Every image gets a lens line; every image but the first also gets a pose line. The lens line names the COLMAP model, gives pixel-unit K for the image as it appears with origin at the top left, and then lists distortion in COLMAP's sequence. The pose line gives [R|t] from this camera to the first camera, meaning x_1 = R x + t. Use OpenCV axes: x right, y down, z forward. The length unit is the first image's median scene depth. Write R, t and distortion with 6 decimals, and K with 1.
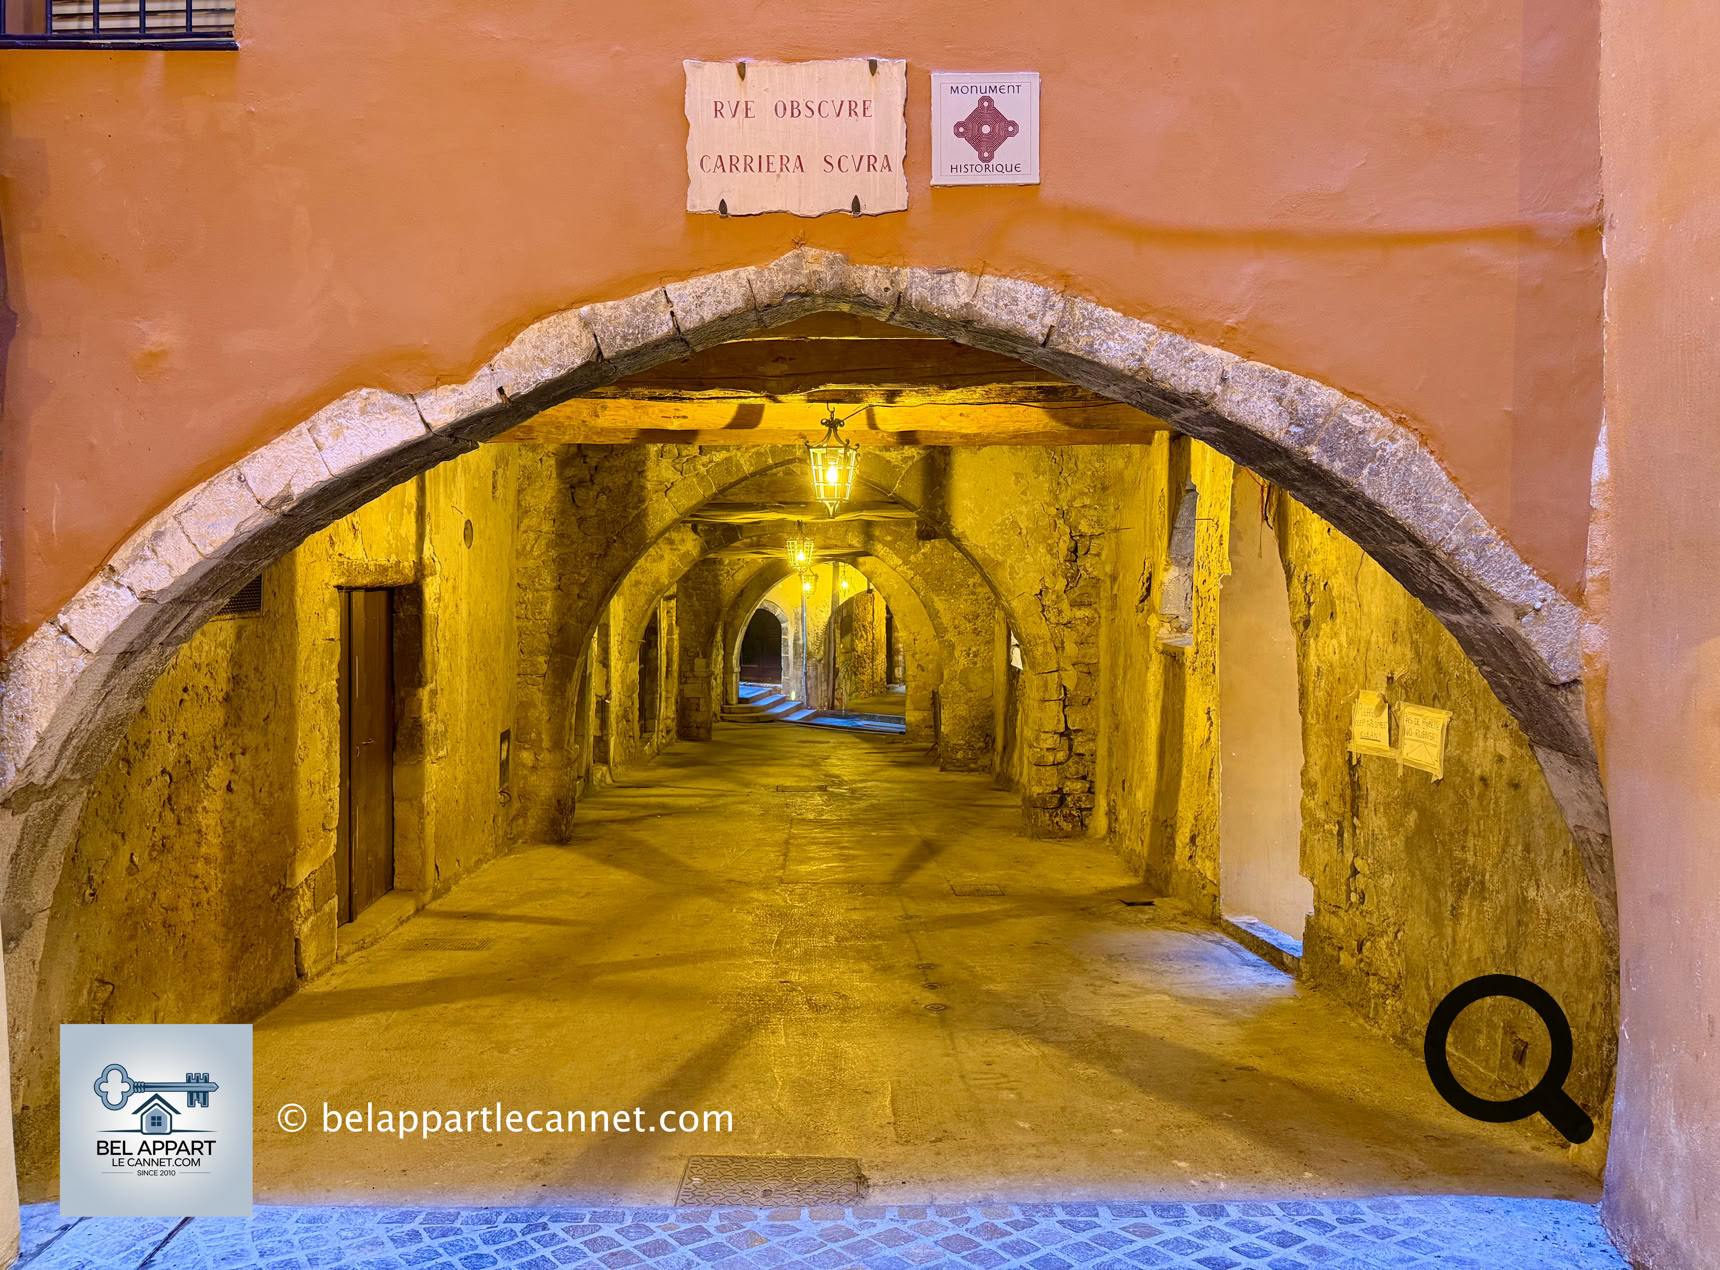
lens RADIAL K [[2414.1, 0, 859.2], [0, 2414.1, 636.5], [0, 0, 1]] dist [-0.005849, 0.000000]
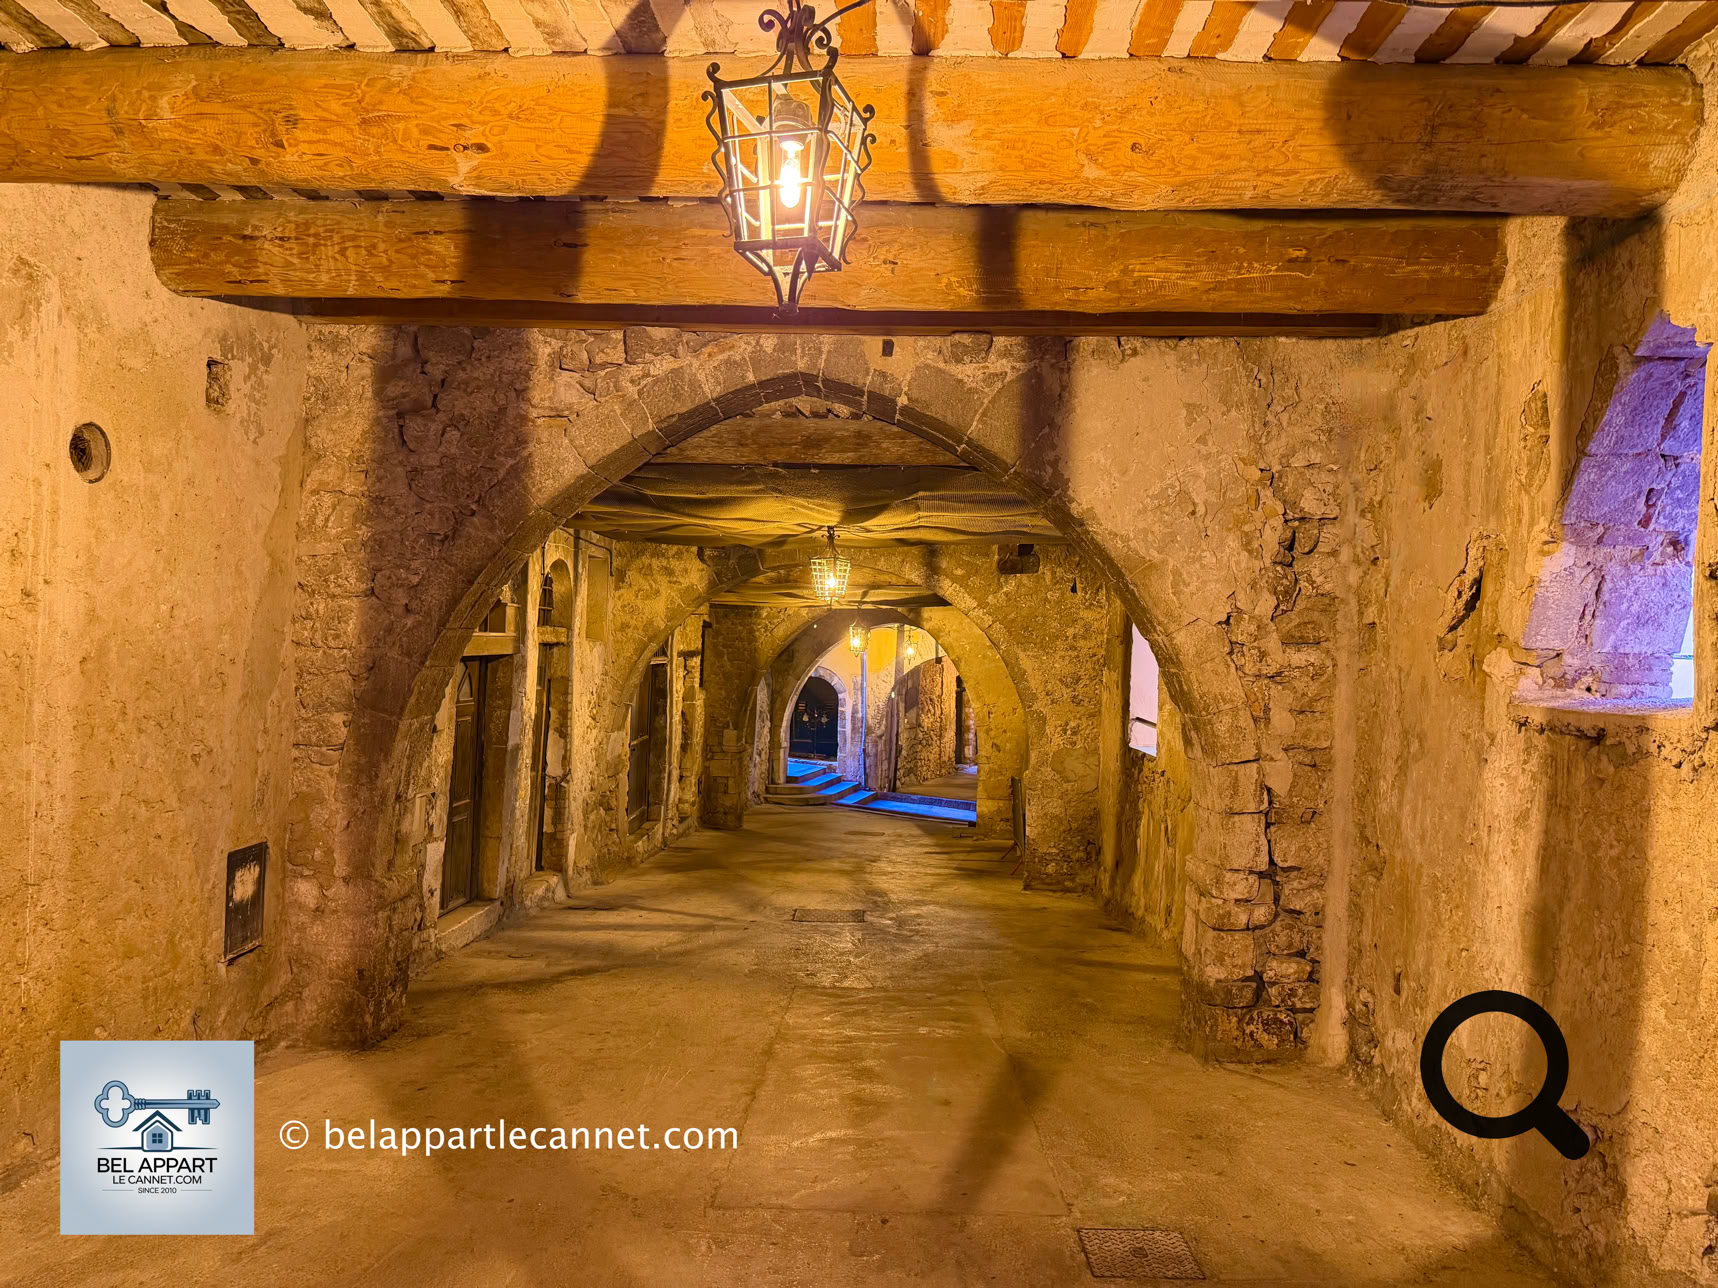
lens RADIAL K [[1895.1, 0, 861.5], [0, 1895.1, 638.2], [0, 0, 1]] dist [-0.065320, 0.000000]
pose [[0.998955, 0.020536, -0.040820, 0.008313], [-0.022262, 0.998858, -0.042269, 0.006550], [0.039905, 0.043134, 0.998272, 0.560495]]
